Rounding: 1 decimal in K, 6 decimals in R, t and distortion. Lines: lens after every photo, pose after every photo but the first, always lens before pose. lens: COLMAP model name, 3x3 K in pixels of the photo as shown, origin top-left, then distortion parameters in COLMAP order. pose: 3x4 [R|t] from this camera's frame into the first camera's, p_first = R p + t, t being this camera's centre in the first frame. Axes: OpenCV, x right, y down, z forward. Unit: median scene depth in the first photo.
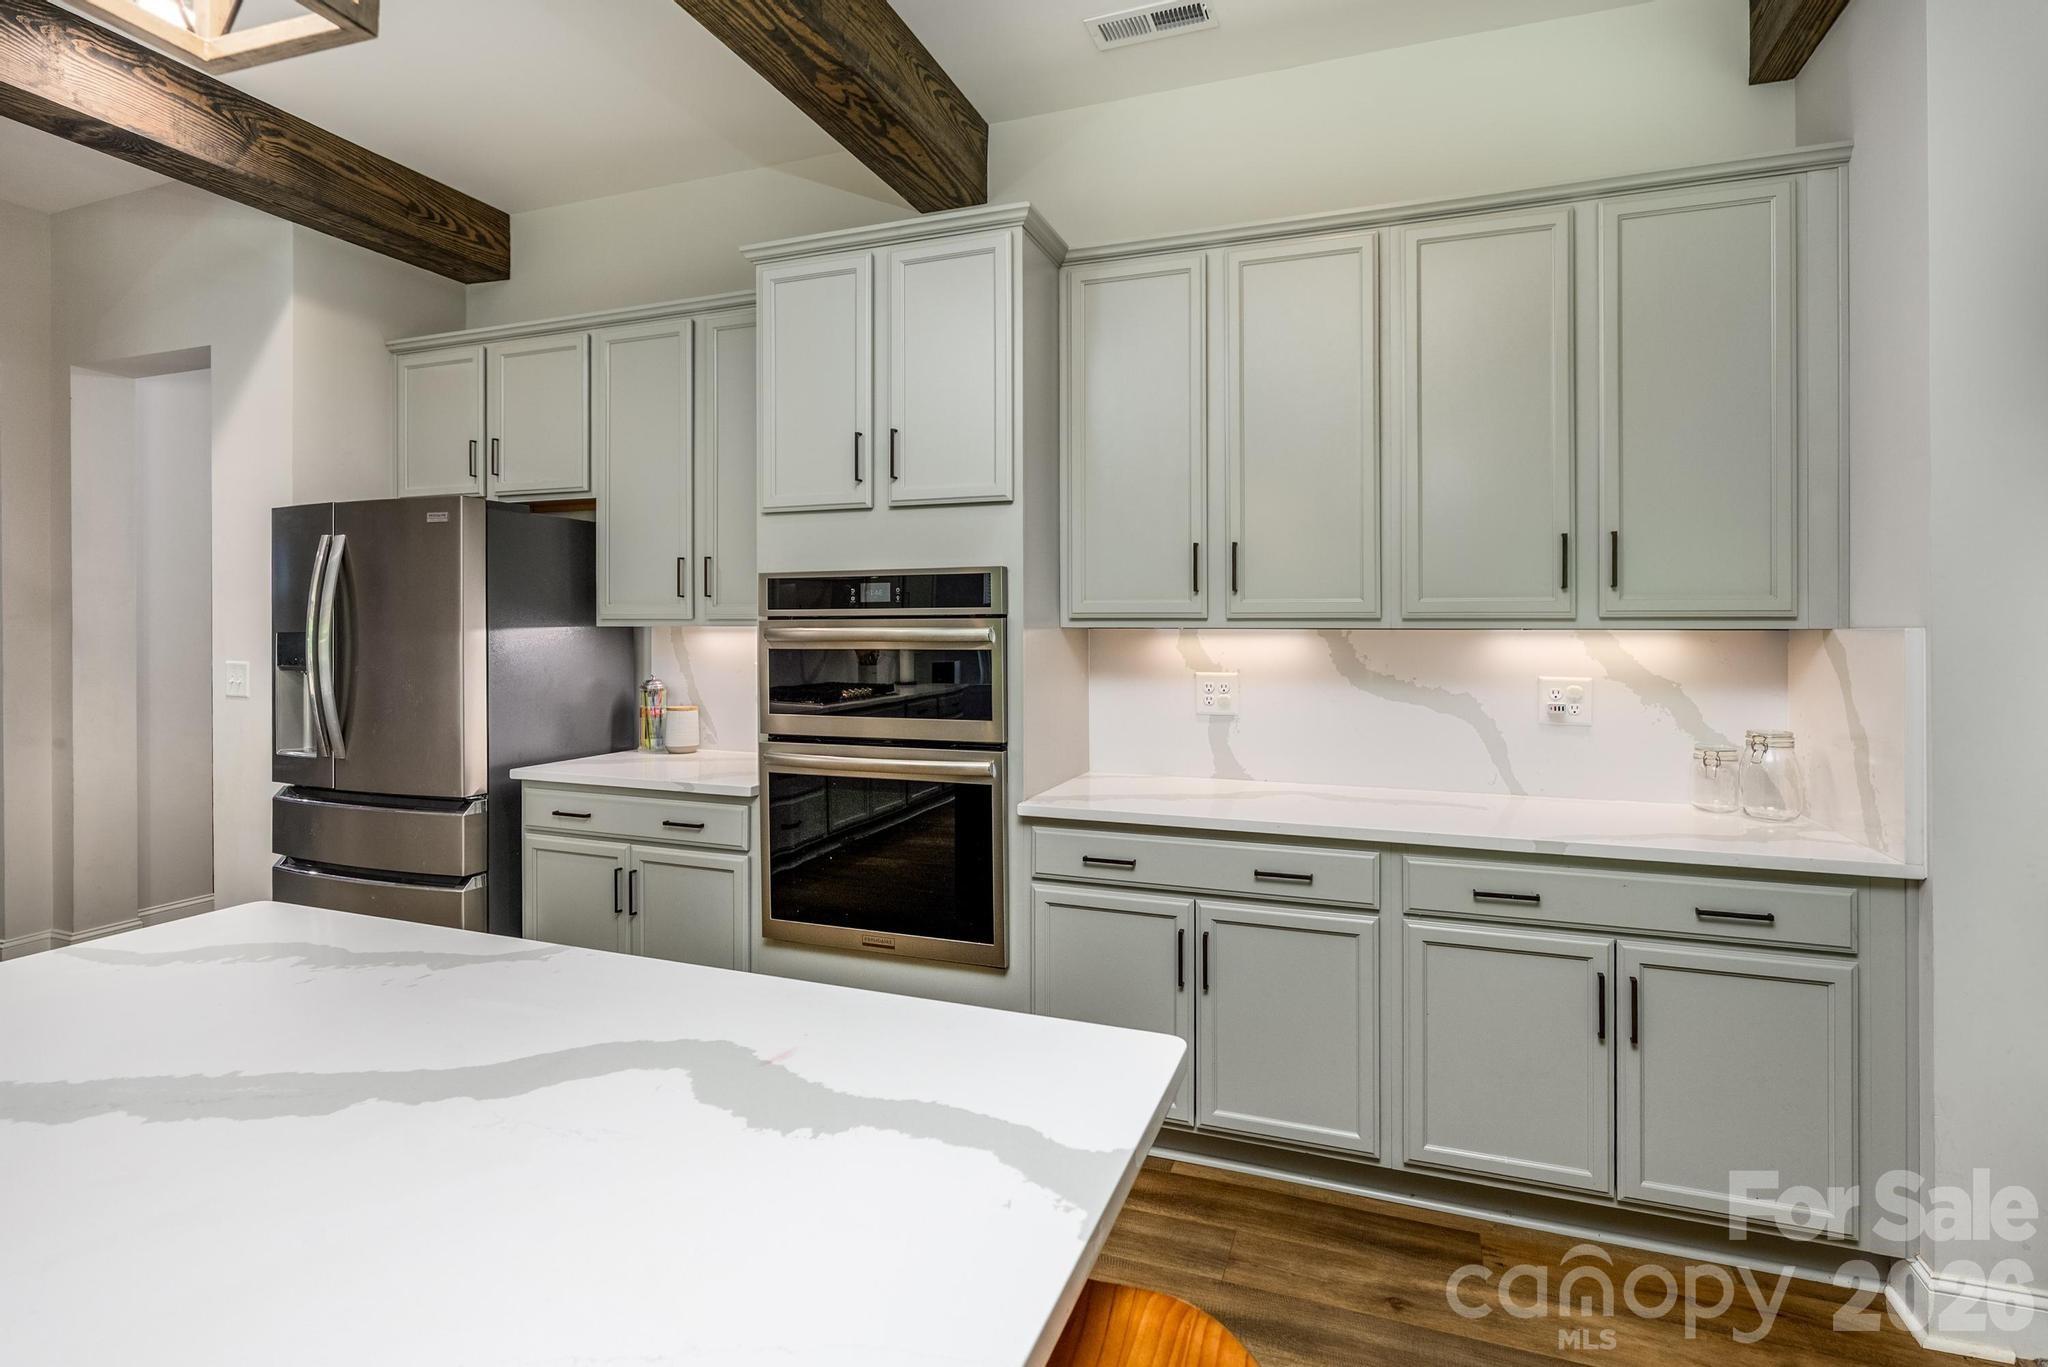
lens RADIAL K [[971.3, 0, 1051.9], [0, 971.3, 629.5], [0, 0, 1]] dist [0.000028, -0.000150]
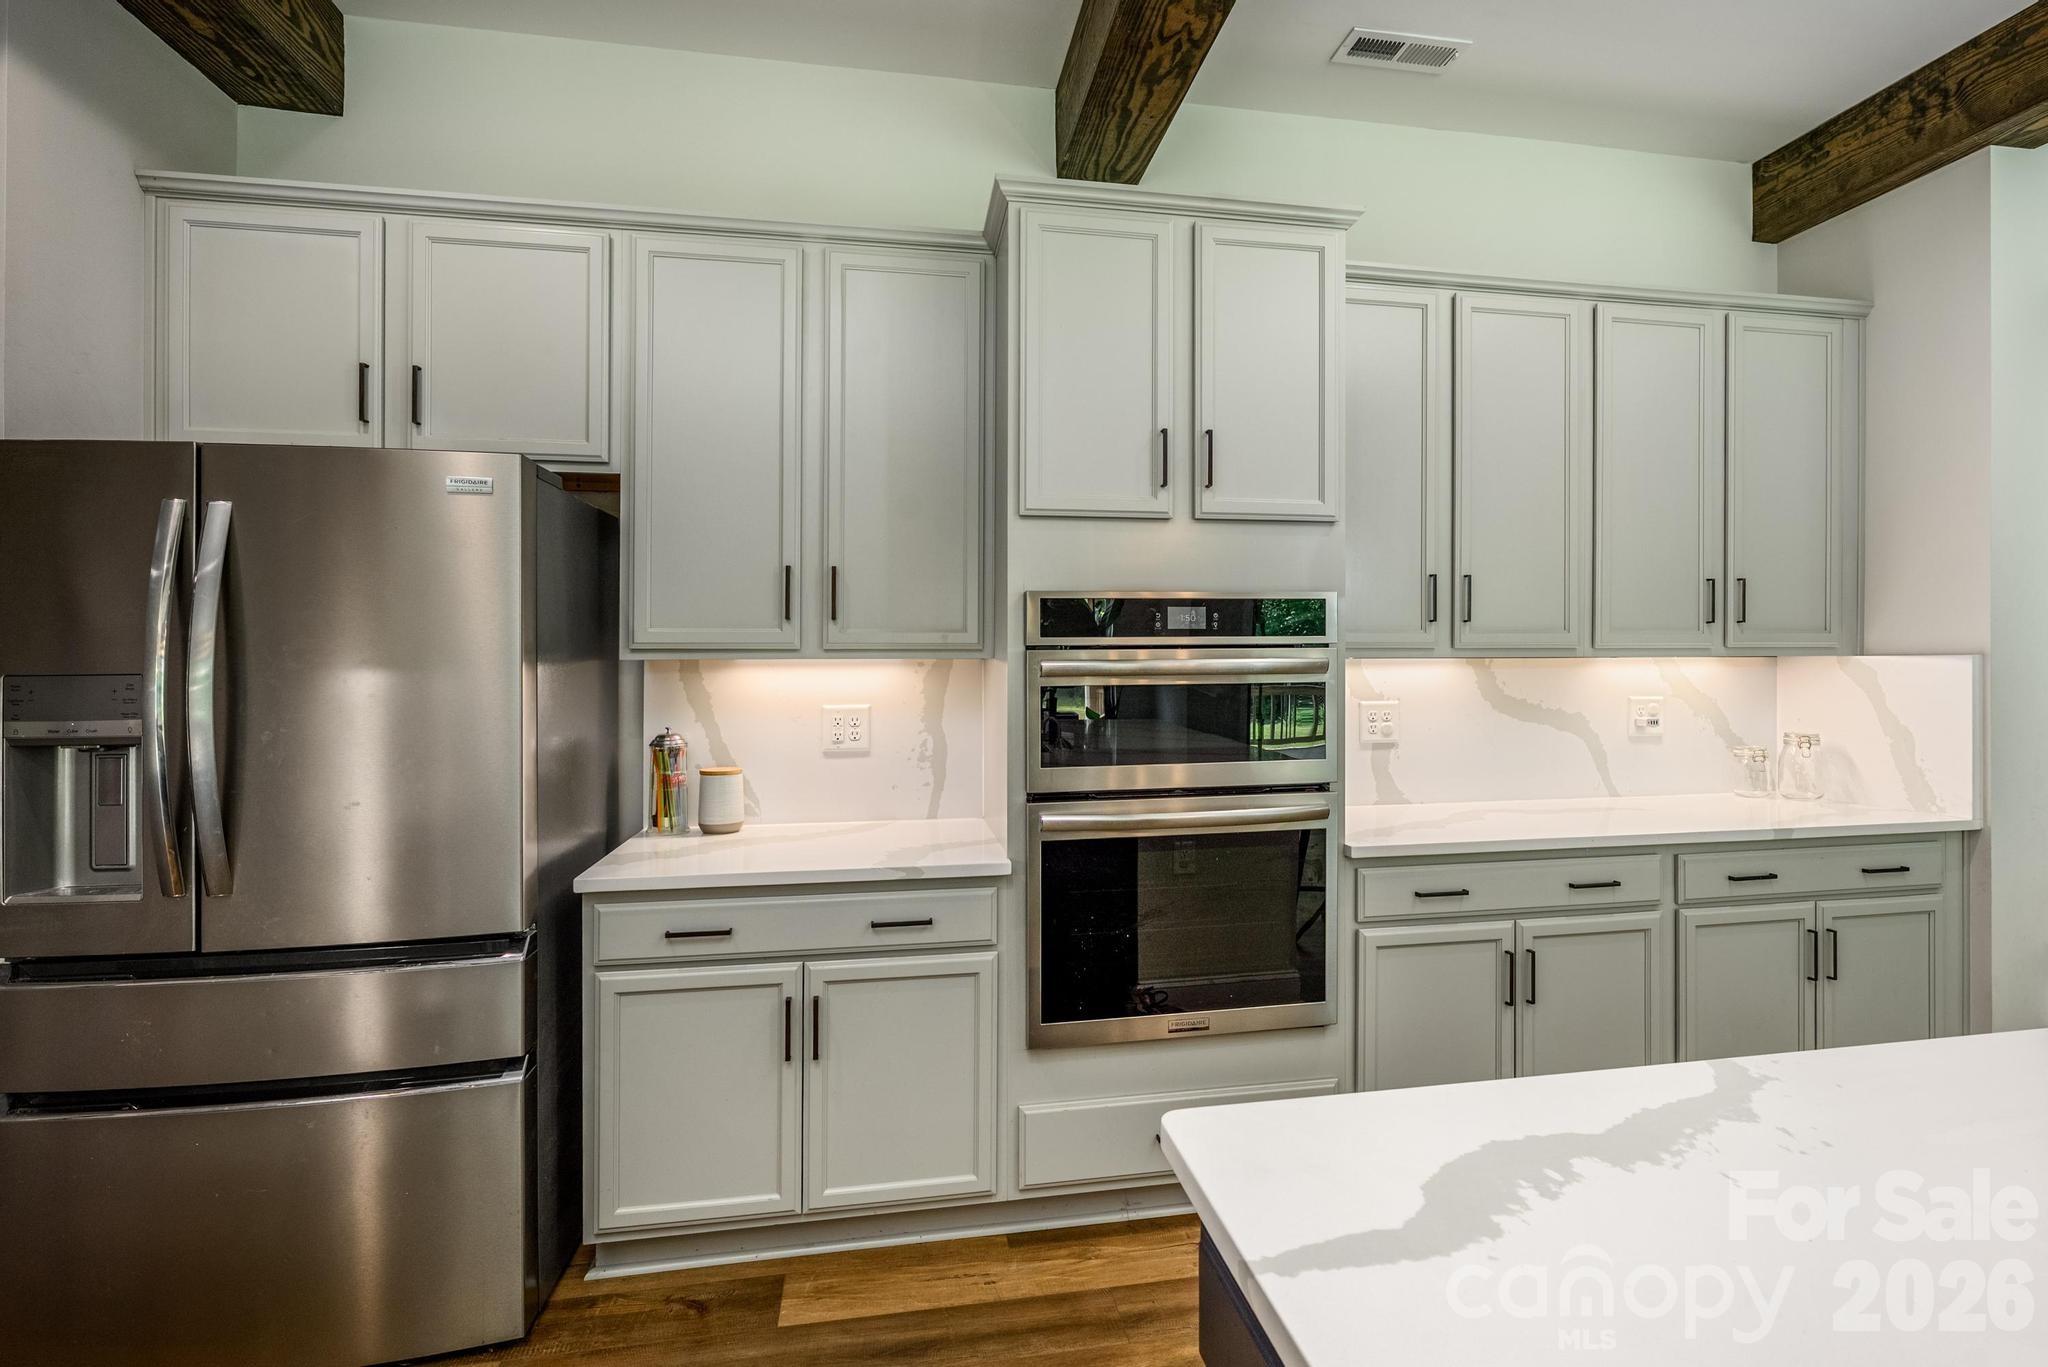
lens RADIAL K [[1030.3, 0, 1105.4], [0, 1030.3, 652.5], [0, 0, 1]] dist [-0.004753, 0.000478]
pose [[0.857333, -0.002471, 0.514757, -0.581379], [0.006928, 0.999953, -0.006738, -0.001566], [-0.514716, 0.009343, 0.857310, 0.209258]]
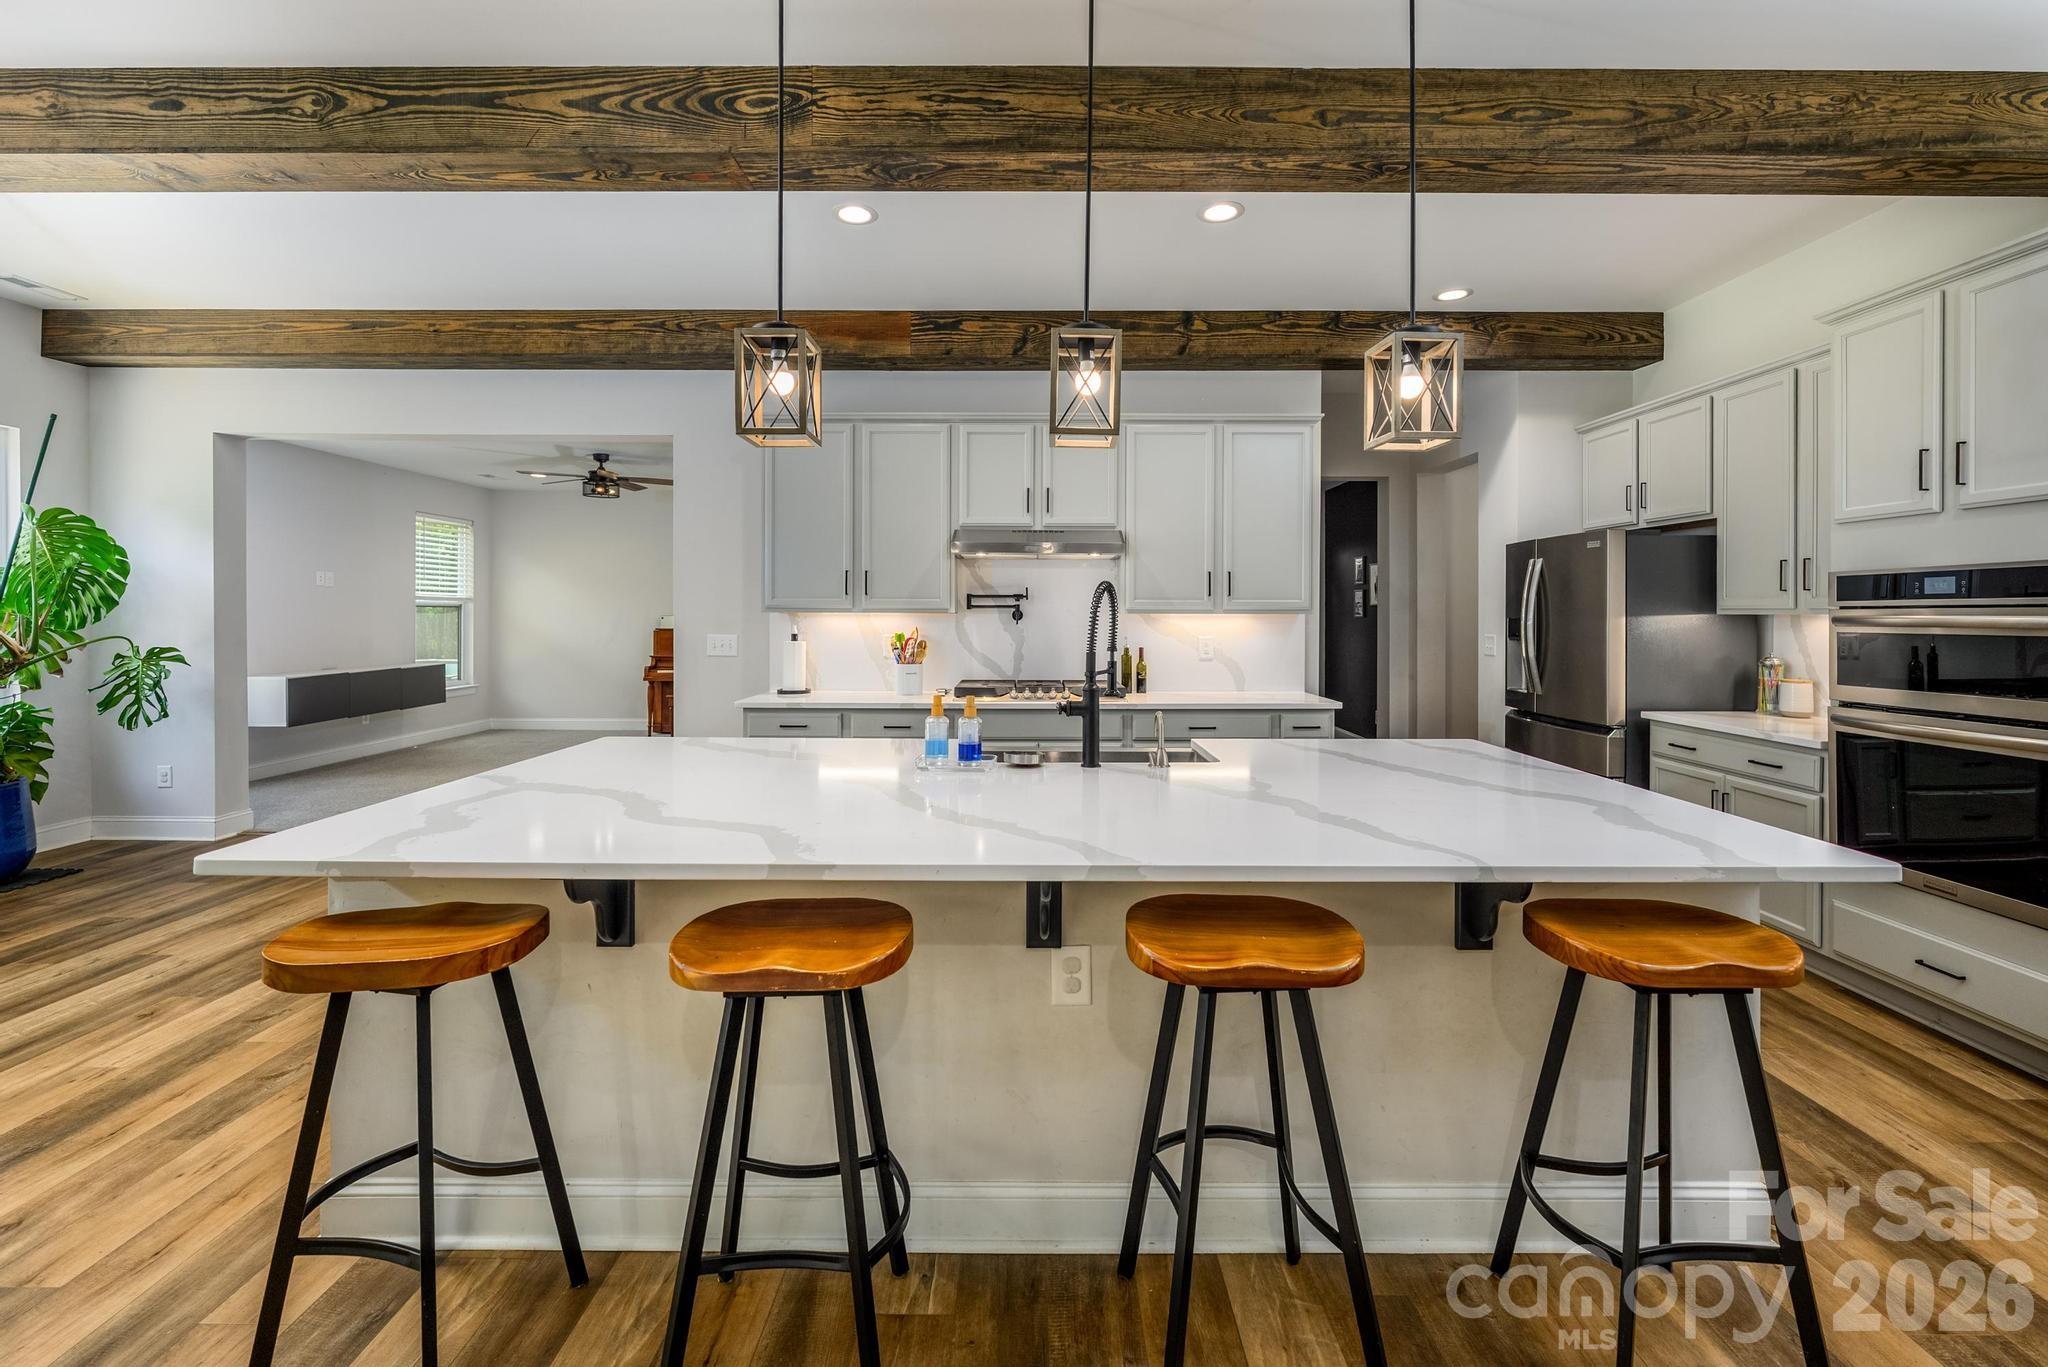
lens RADIAL K [[854.3, 0, 1024.7], [0, 854.3, 616.2], [0, 0, 1]] dist [-0.000135, 0.000096]
pose [[0.329997, 0.001749, -0.943980, 0.342558], [-0.000976, 0.999998, 0.001512, -0.001393], [0.943981, 0.000422, 0.329998, -0.297969]]
